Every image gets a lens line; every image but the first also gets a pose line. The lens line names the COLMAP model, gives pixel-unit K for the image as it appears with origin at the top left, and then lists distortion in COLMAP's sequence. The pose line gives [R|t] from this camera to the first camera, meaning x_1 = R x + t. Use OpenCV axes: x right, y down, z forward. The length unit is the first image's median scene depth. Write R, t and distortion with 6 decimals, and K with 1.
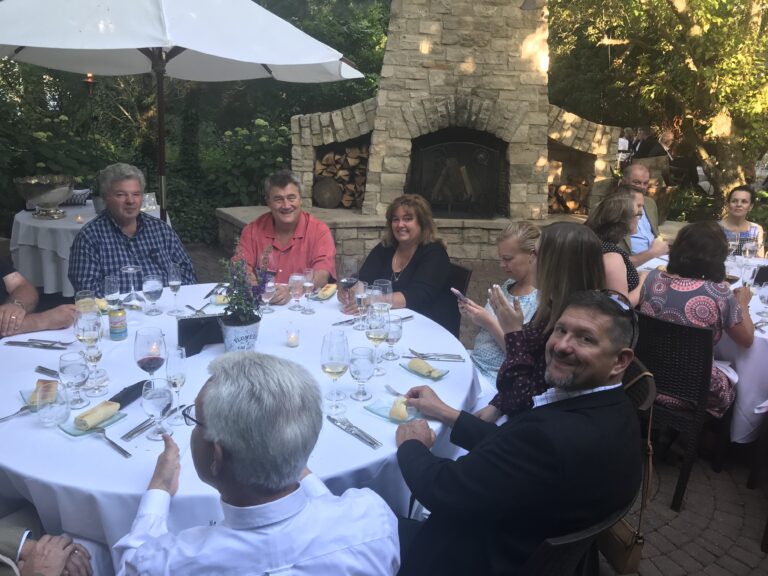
lens RADIAL K [[627.1, 0, 384.2], [0, 627.1, 288.5], [0, 0, 1]] dist [0.002634, 0.000559]
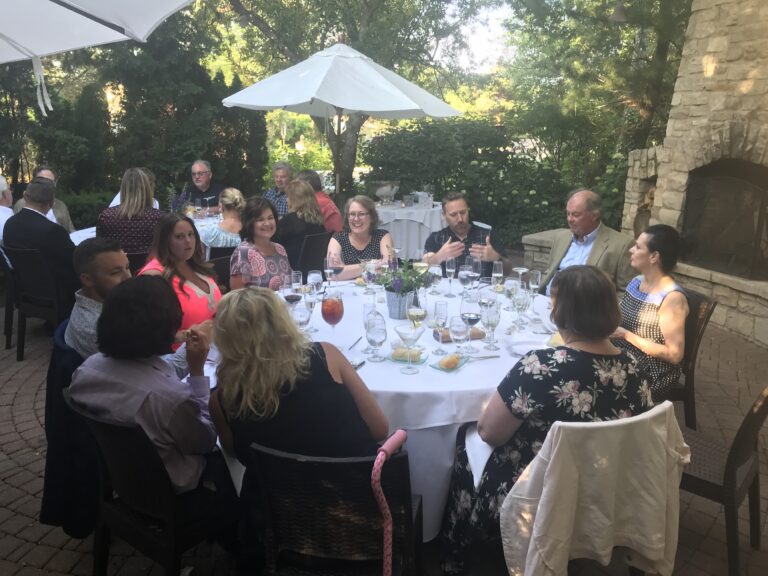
lens RADIAL K [[627.1, 0, 384.3], [0, 627.1, 287.7], [0, 0, 1]] dist [0.002634, 0.000559]
pose [[0.265574, 0.195471, -0.944066, 0.807808], [-0.285041, 0.951373, 0.116799, -0.066885], [0.920990, 0.238078, 0.308377, 0.382055]]
